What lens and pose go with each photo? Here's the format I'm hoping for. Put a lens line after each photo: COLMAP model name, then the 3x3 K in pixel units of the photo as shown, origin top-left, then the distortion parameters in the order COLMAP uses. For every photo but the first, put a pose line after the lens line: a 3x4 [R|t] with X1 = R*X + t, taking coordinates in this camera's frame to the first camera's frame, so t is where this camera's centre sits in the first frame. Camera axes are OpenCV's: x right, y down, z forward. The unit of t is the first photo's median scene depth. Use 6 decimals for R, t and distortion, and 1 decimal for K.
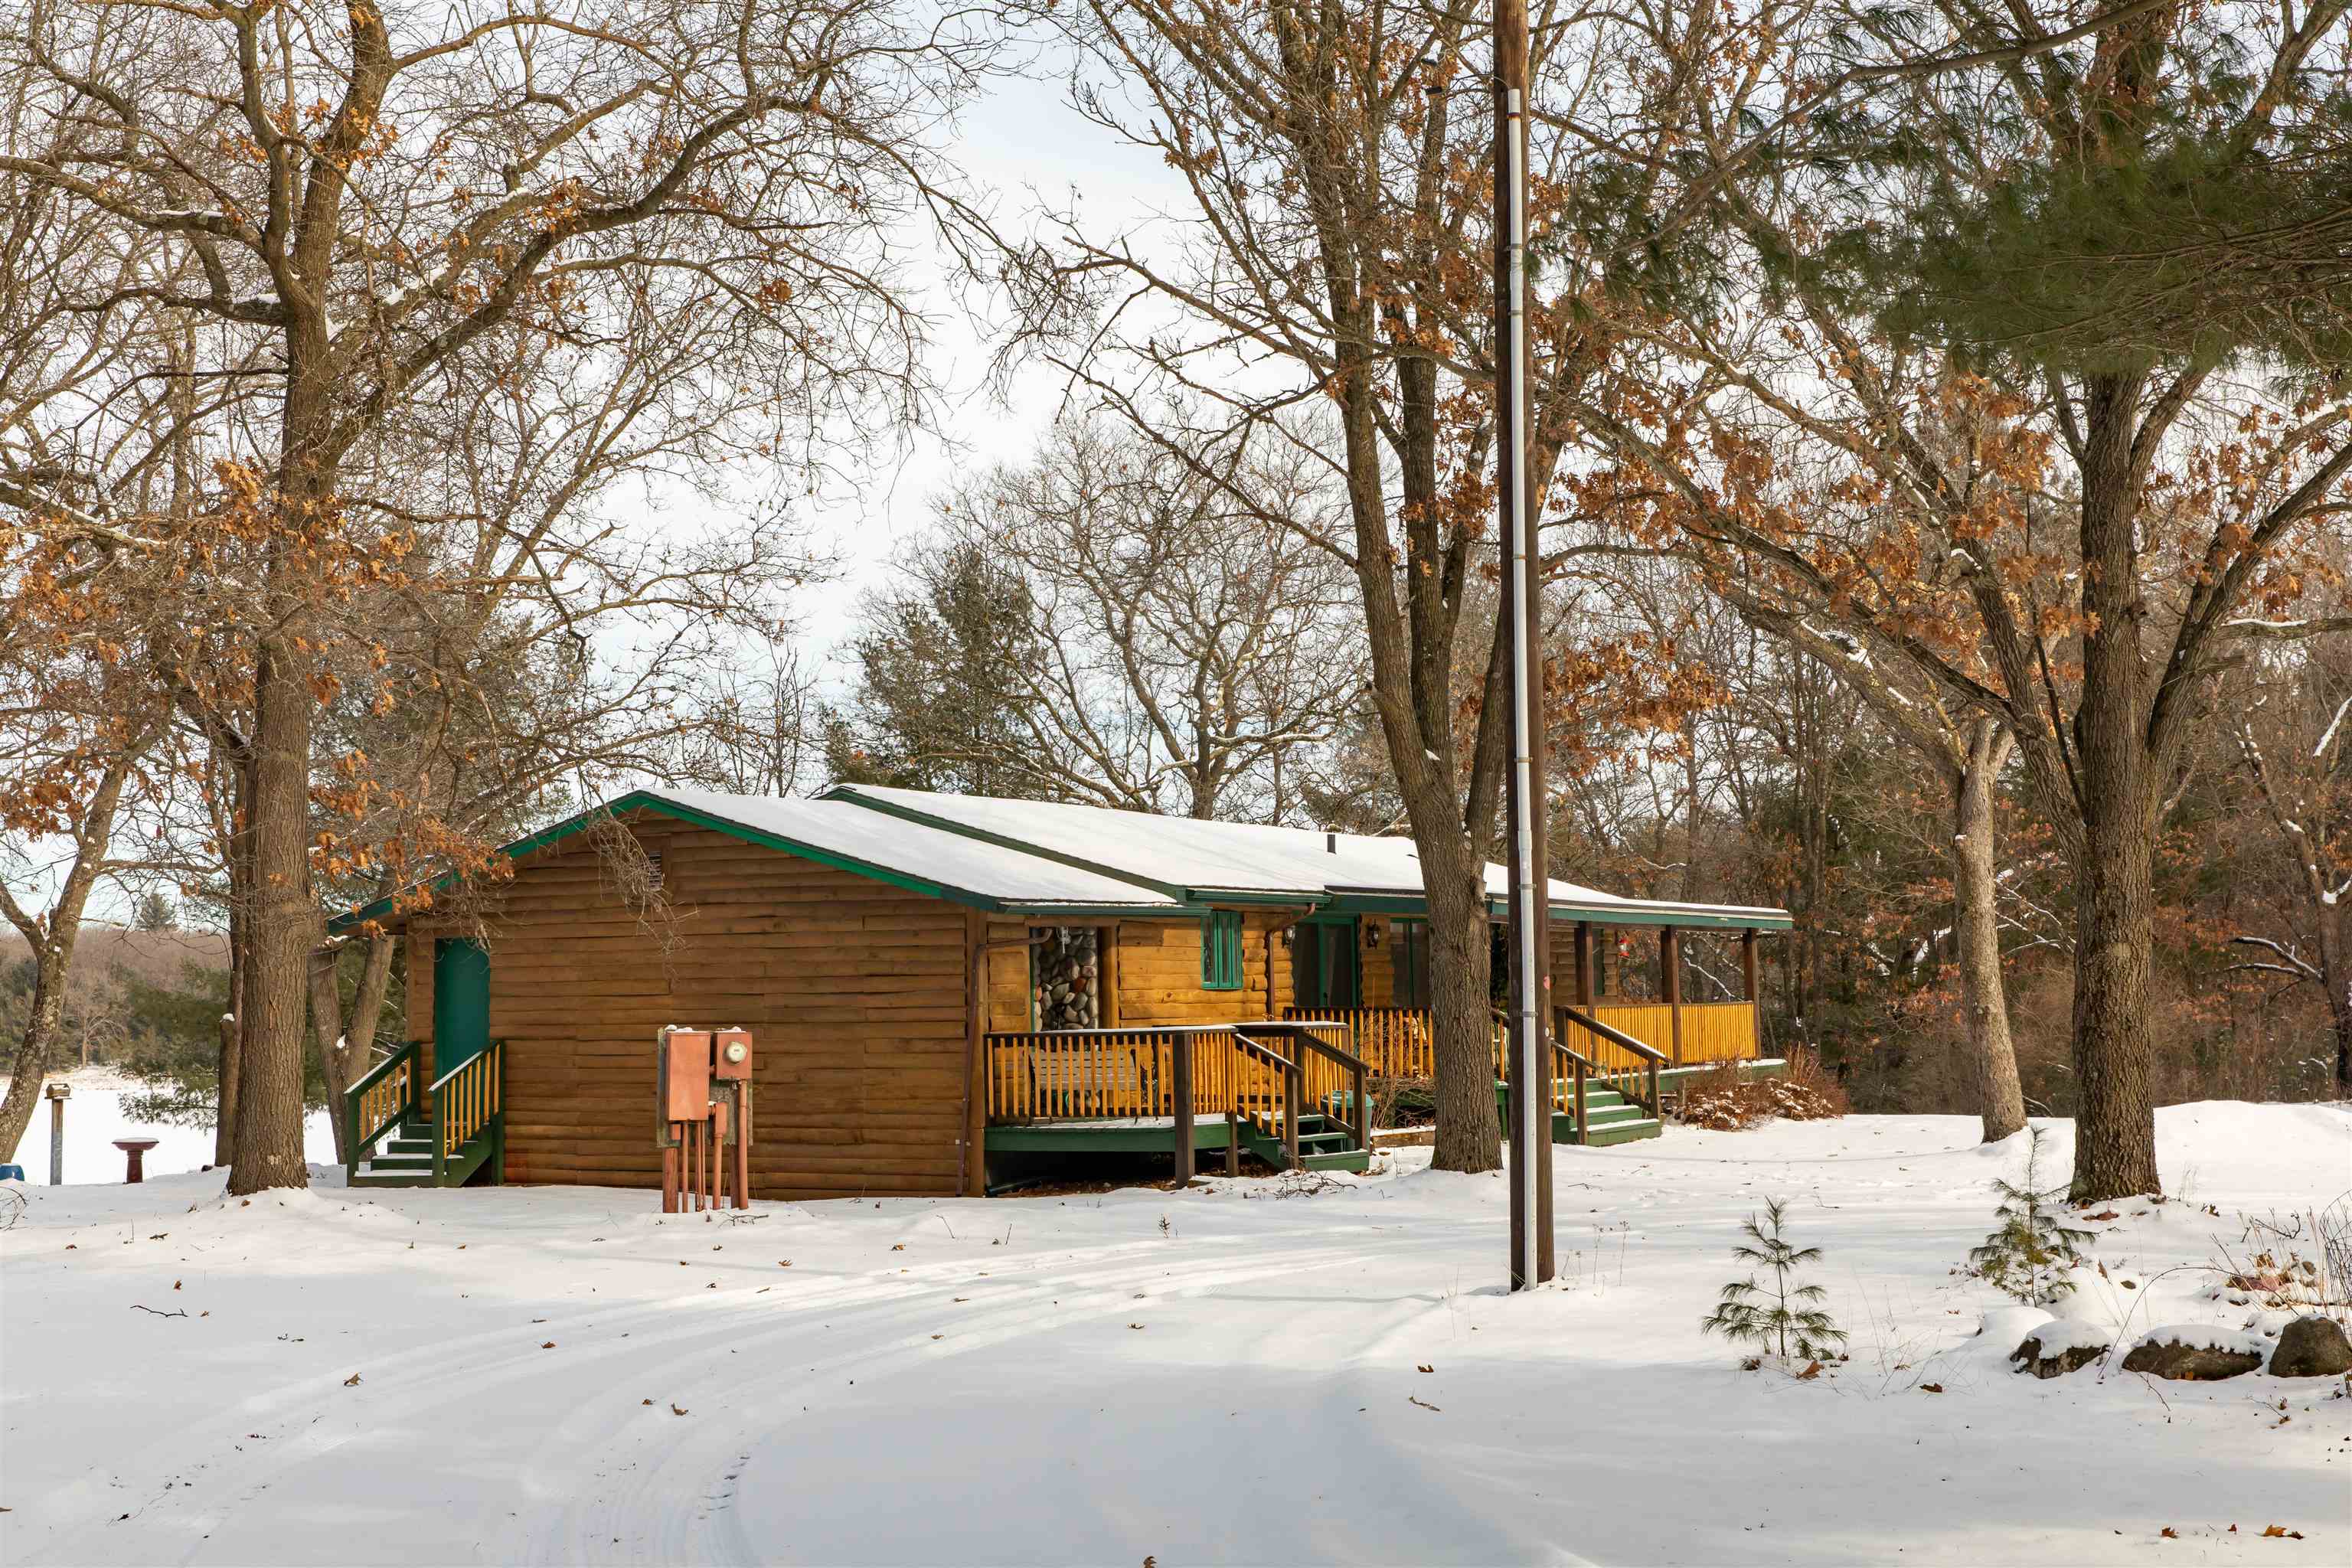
lens RADIAL K [[3187.0, 0, 1177.6], [0, 3187.0, 783.0], [0, 0, 1]] dist [-0.000665, 0.000000]
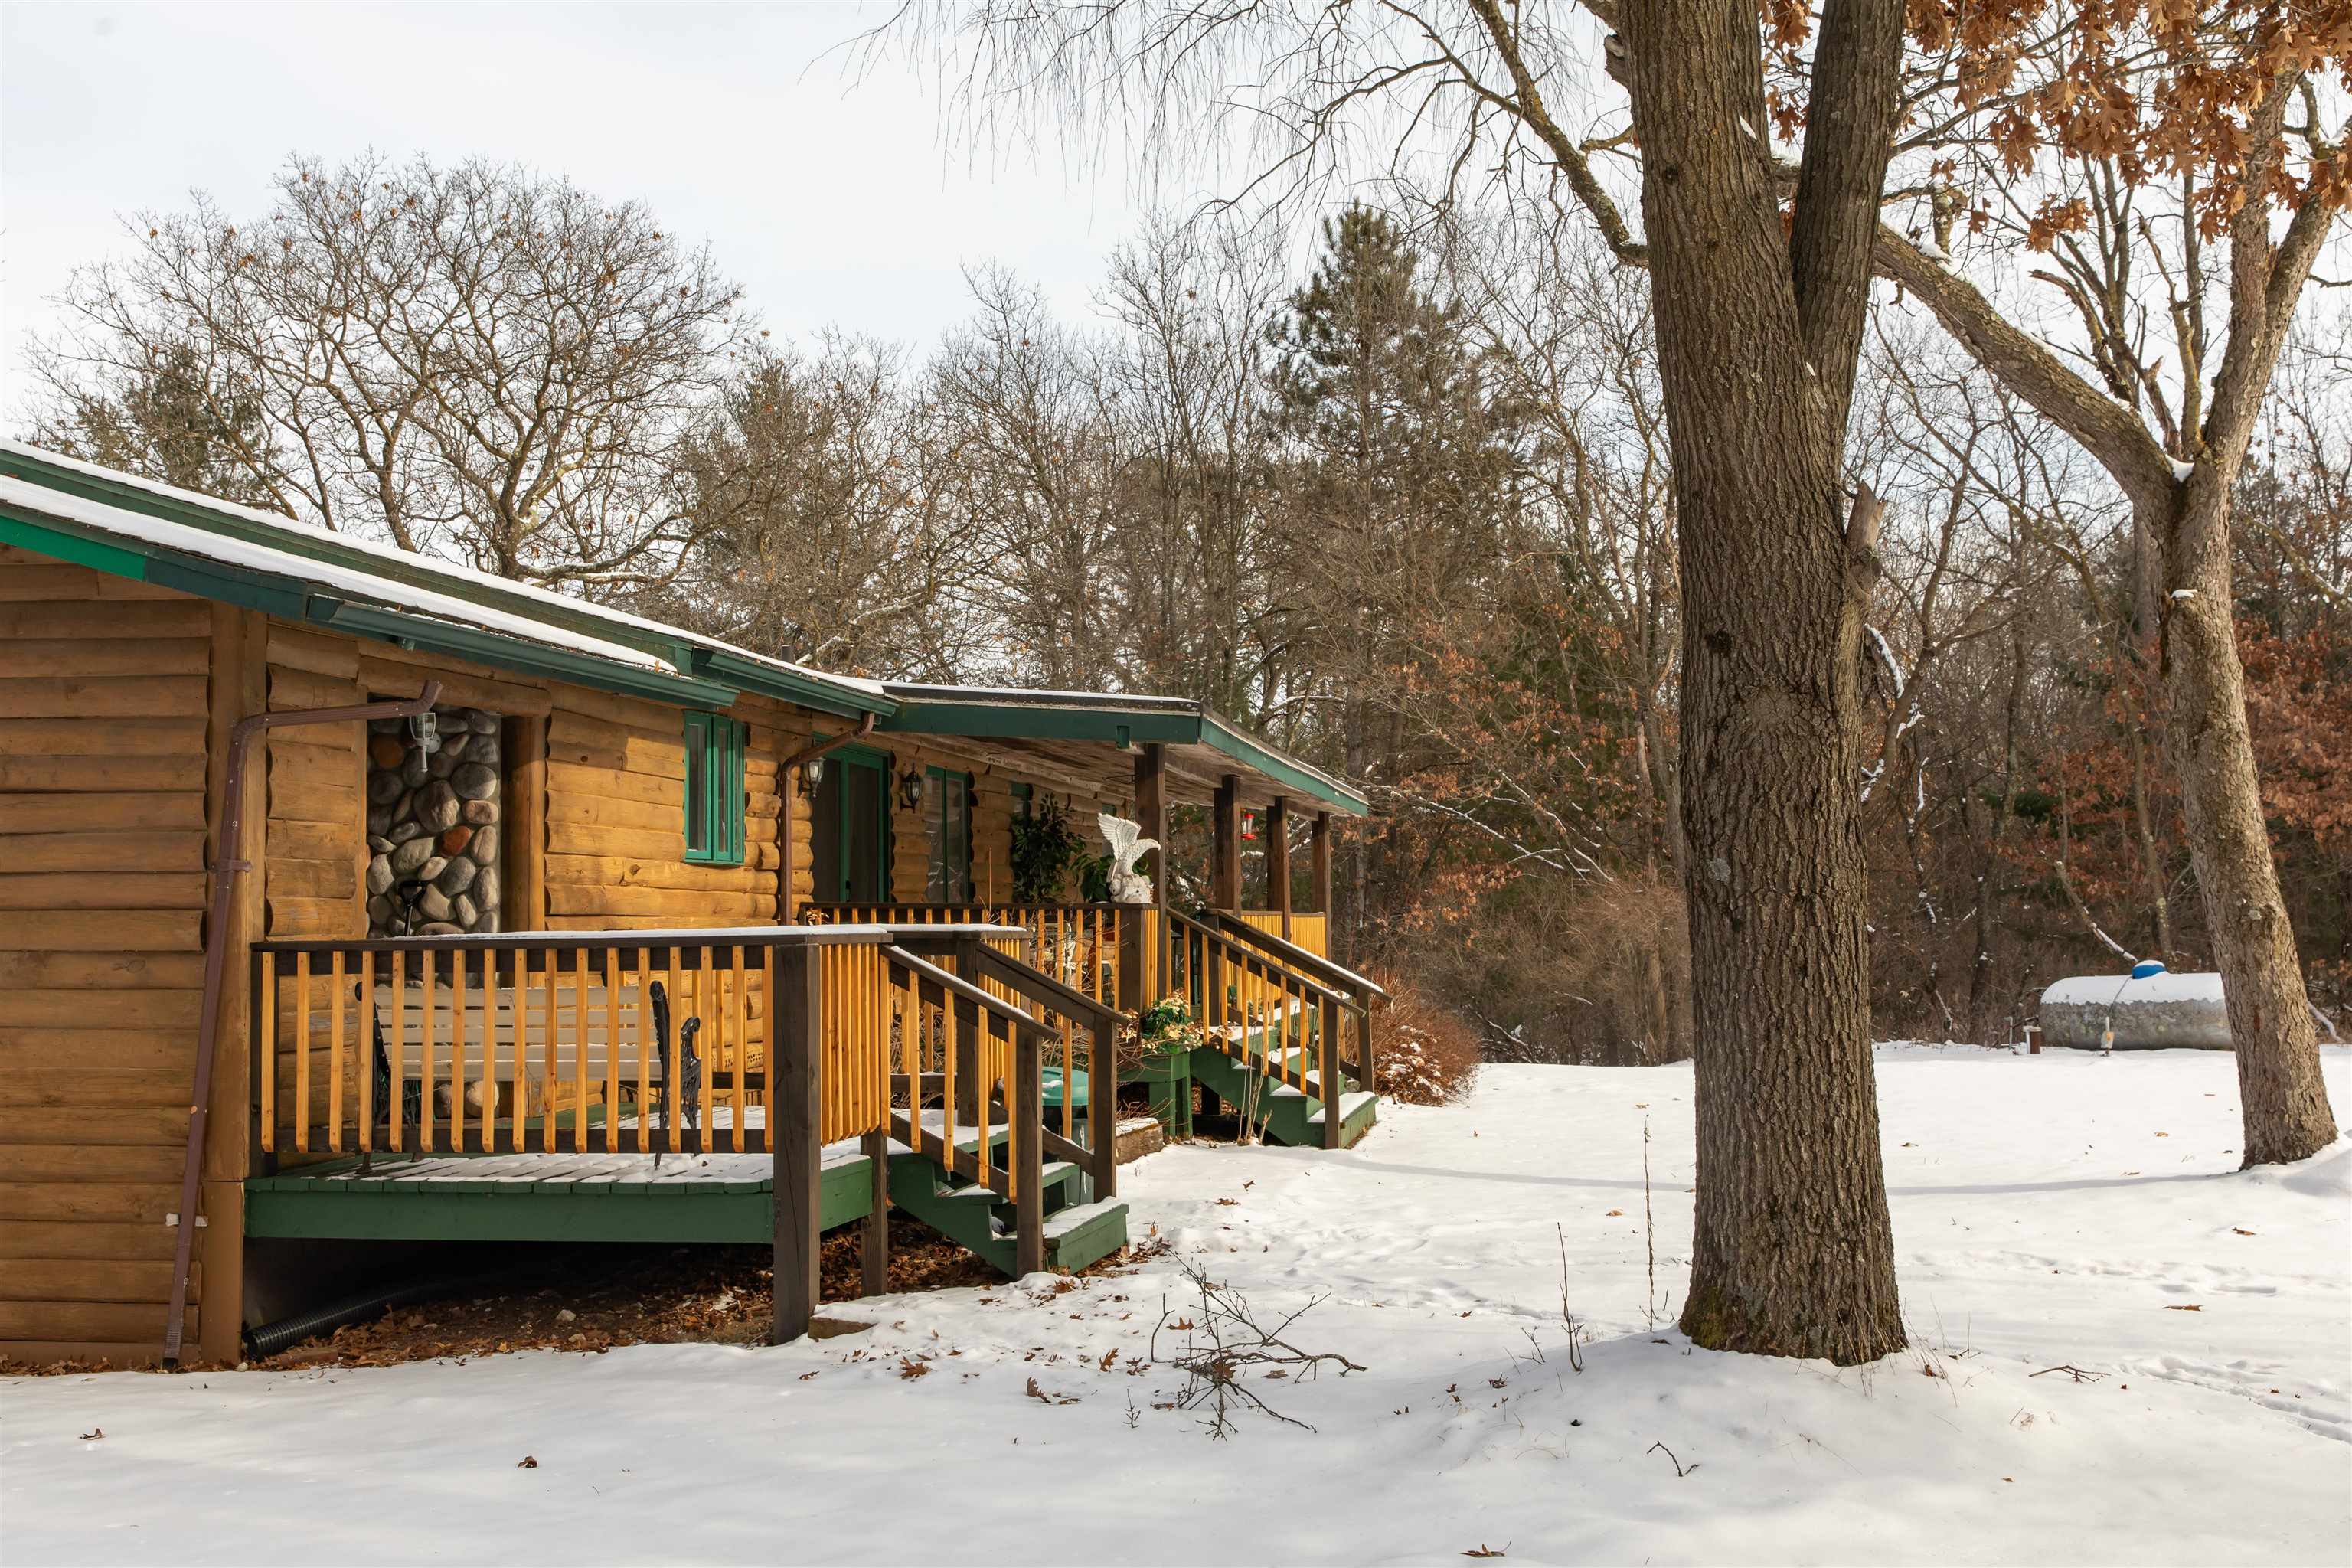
lens RADIAL K [[2533.9, 0, 1169.3], [0, 2533.9, 793.1], [0, 0, 1]] dist [0.046124, 0.000000]
pose [[0.950648, 0.028226, 0.308985, -0.050530], [-0.032339, 0.999443, 0.008195, 0.053593], [-0.308582, -0.017783, 0.951032, 0.658574]]
